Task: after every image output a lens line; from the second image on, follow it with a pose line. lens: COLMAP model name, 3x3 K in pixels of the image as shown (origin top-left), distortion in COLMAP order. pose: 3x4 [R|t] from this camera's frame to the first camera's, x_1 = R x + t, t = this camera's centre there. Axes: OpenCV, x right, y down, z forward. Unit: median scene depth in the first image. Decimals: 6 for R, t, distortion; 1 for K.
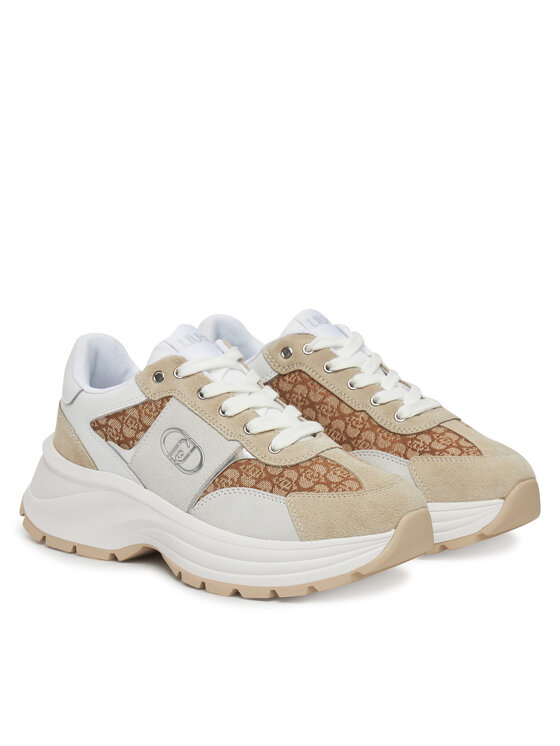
lens RADIAL K [[2178.4, 0, 280.0], [0, 2178.4, 373.0], [0, 0, 1]] dist [-0.744879, 0.311654]
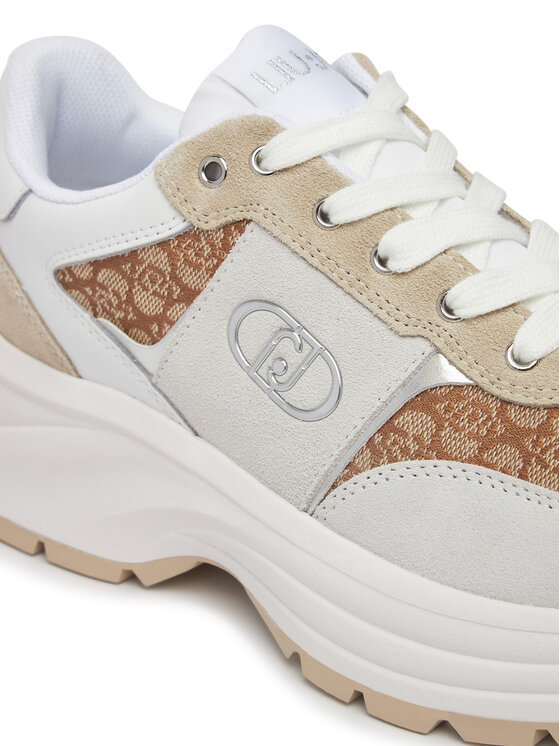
lens RADIAL K [[1761.4, 0, 280.0], [0, 1761.4, 373.0], [0, 0, 1]] dist [-0.098998, 0.040407]
pose [[0.998569, -0.052629, 0.009449, -0.048657], [0.048278, 0.963378, 0.263765, -0.048400], [-0.022985, -0.262931, 0.964541, 0.674711]]
